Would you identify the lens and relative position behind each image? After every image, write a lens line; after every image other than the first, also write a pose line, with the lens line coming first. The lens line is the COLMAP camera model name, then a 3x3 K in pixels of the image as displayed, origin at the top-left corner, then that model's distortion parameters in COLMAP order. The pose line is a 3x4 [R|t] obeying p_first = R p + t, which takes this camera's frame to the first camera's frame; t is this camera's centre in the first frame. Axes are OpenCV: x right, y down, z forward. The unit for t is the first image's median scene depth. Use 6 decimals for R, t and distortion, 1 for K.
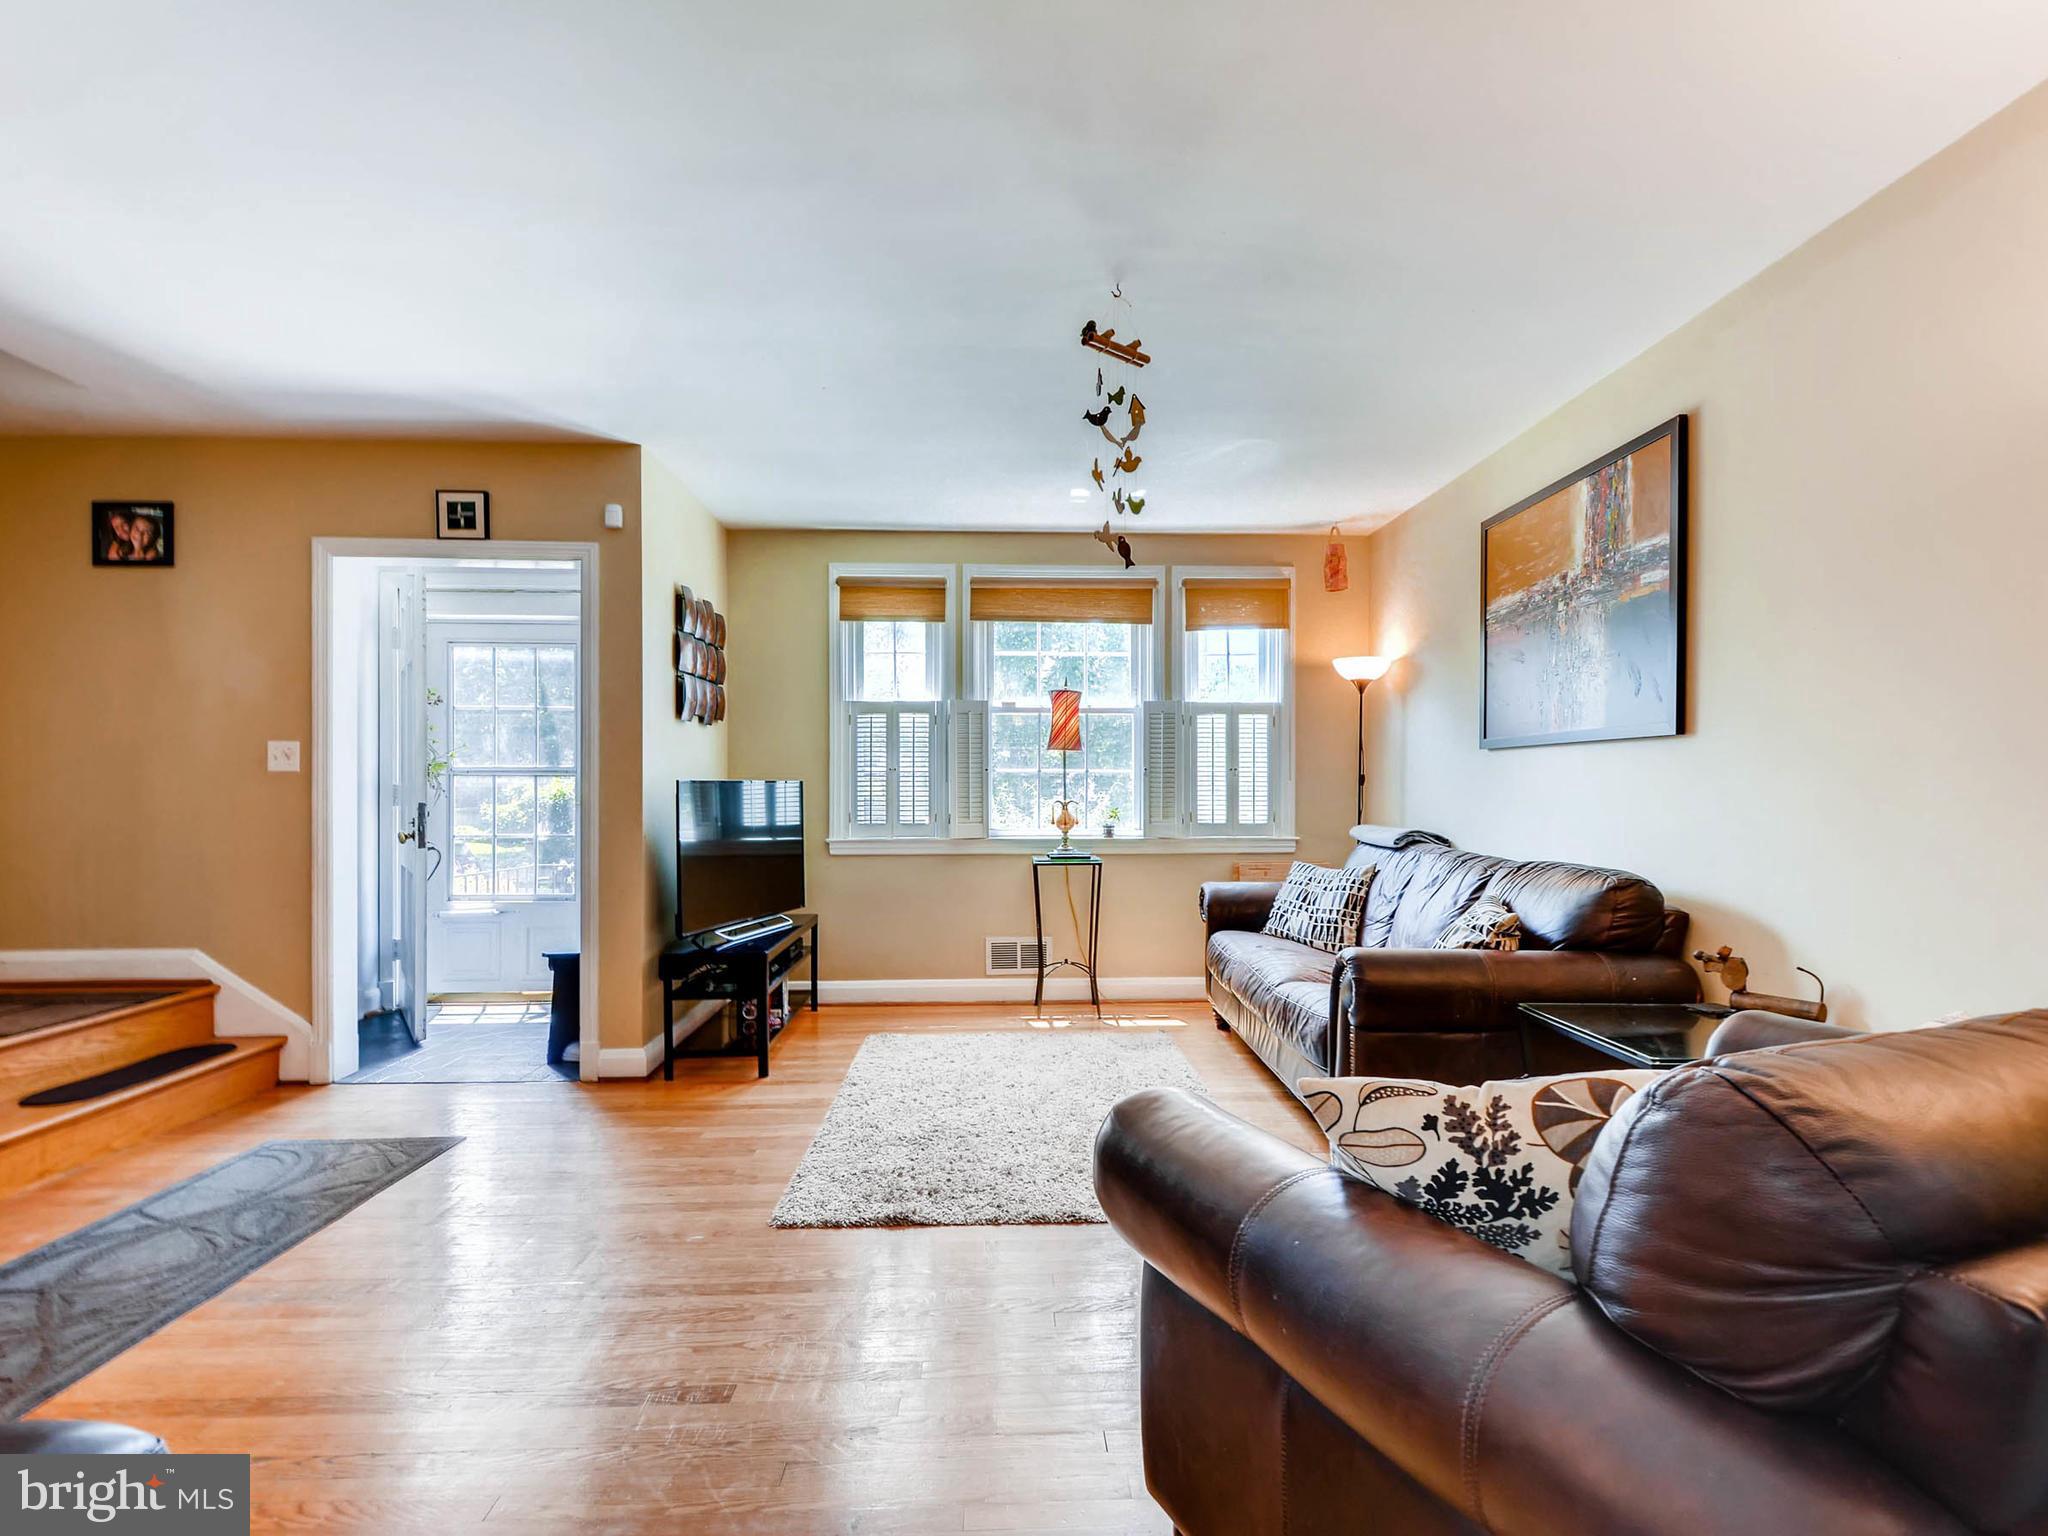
lens RADIAL K [[1006.4, 0, 1034.3], [0, 1006.4, 781.0], [0, 0, 1]] dist [0.003209, 0.000109]
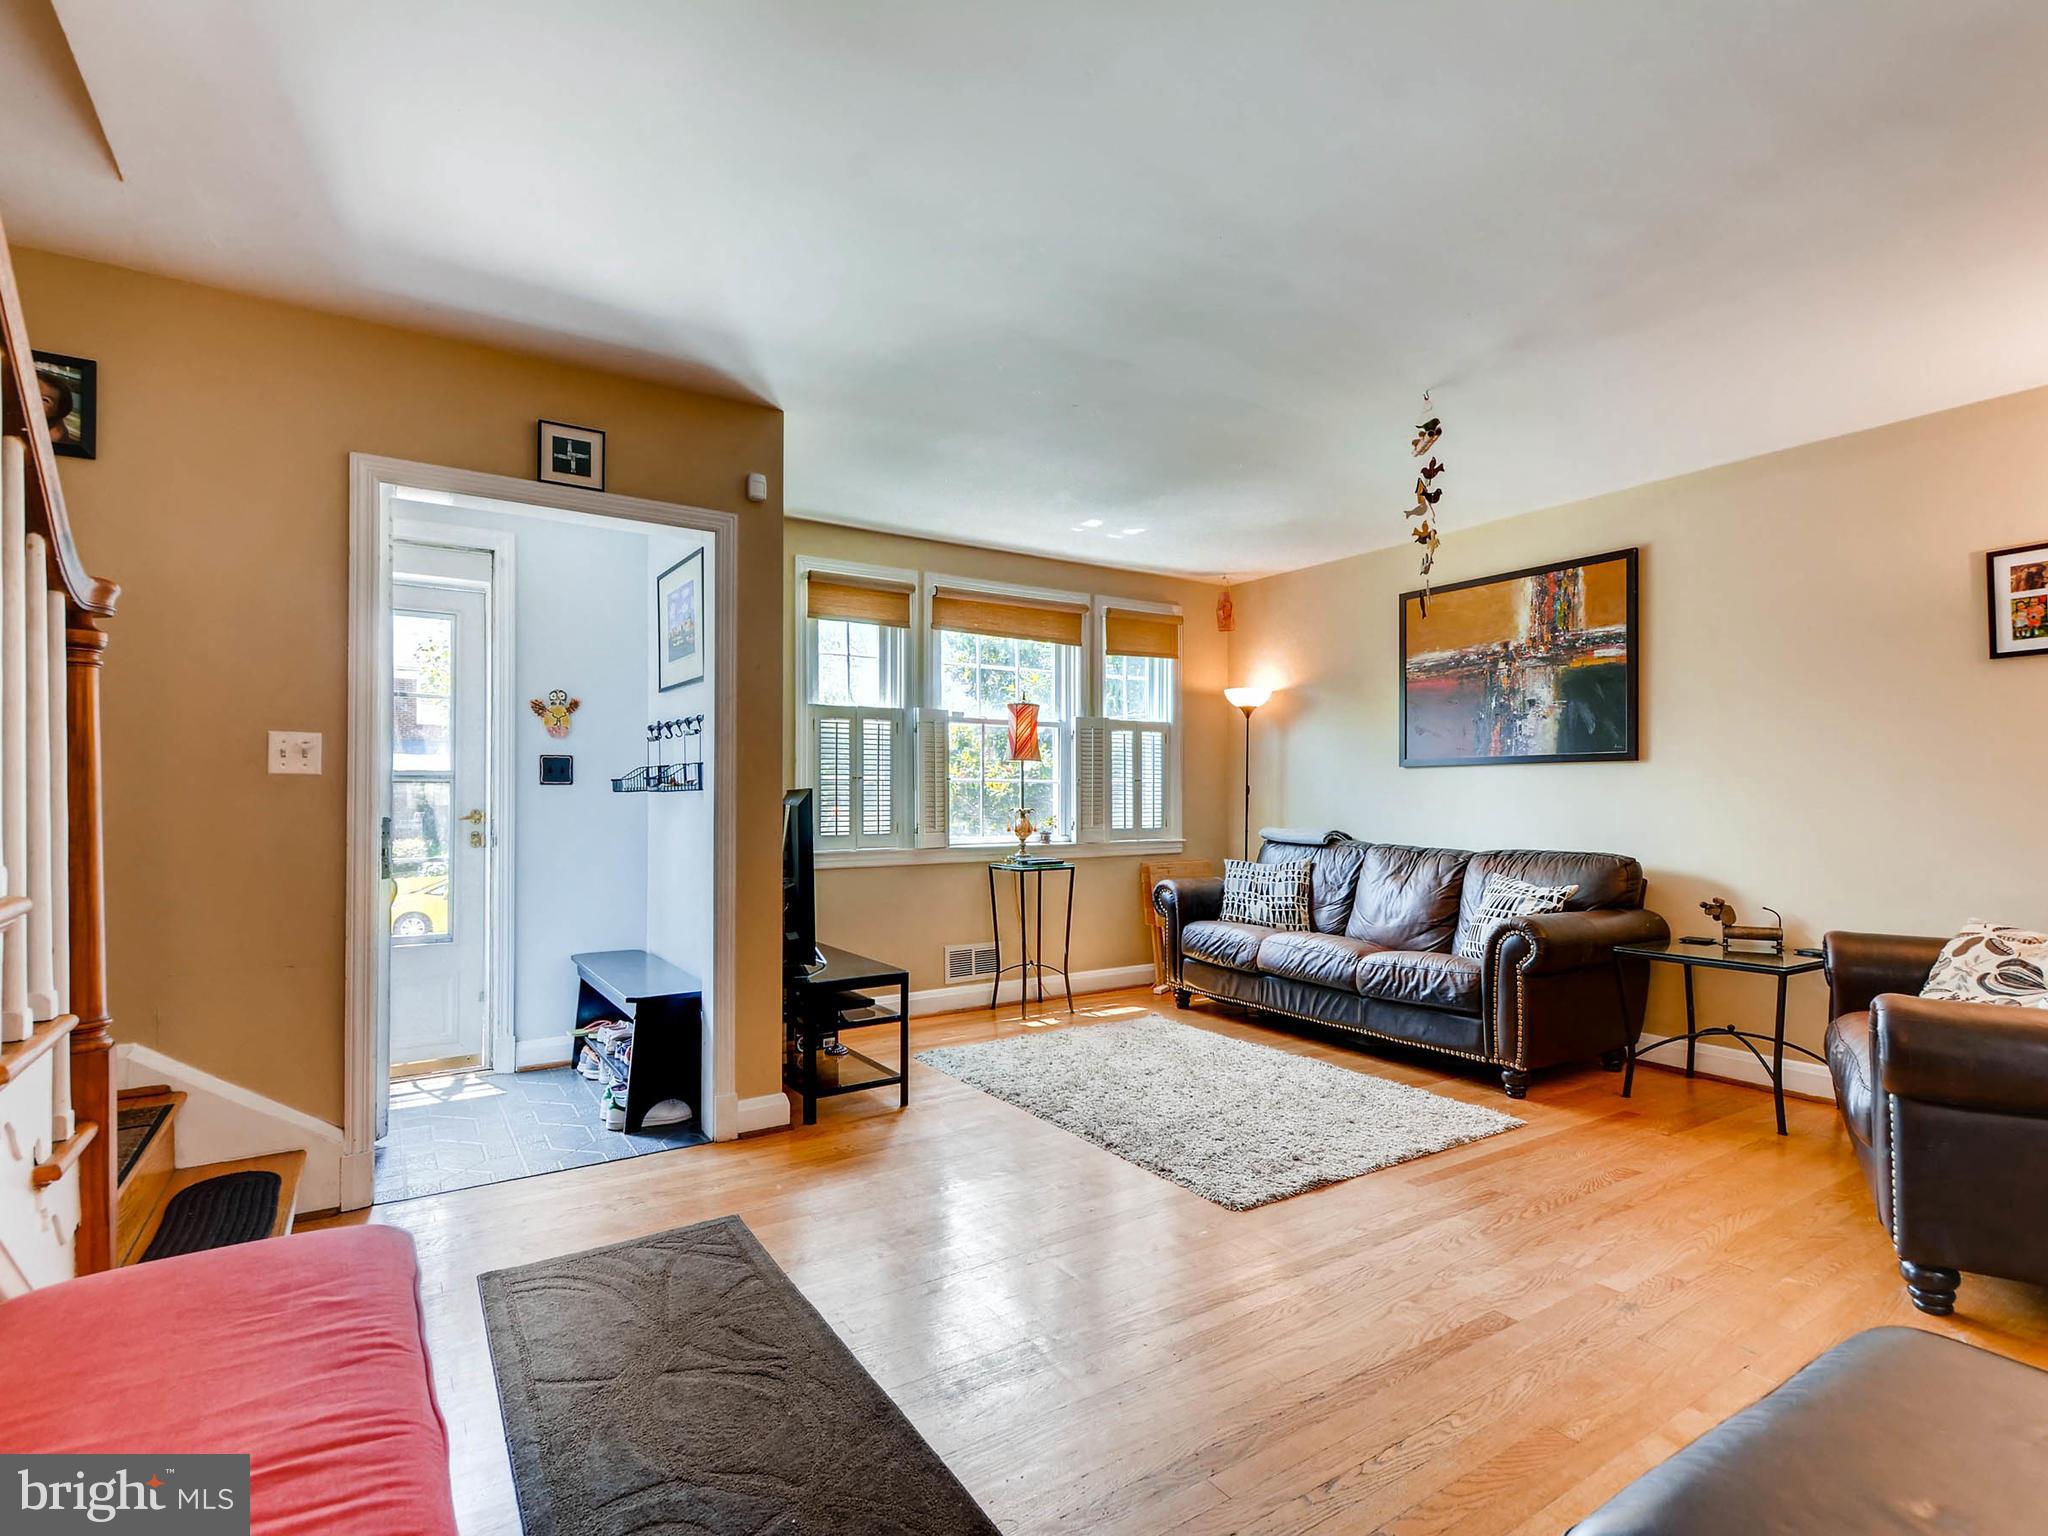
lens RADIAL K [[1006.4, 0, 1025.1], [0, 1006.4, 772.7], [0, 0, 1]] dist [0.003209, 0.000109]
pose [[0.859910, 0.011465, 0.510317, -0.496995], [-0.002771, 0.999838, -0.017794, 0.000479], [-0.510438, 0.013888, 0.859802, 0.098507]]
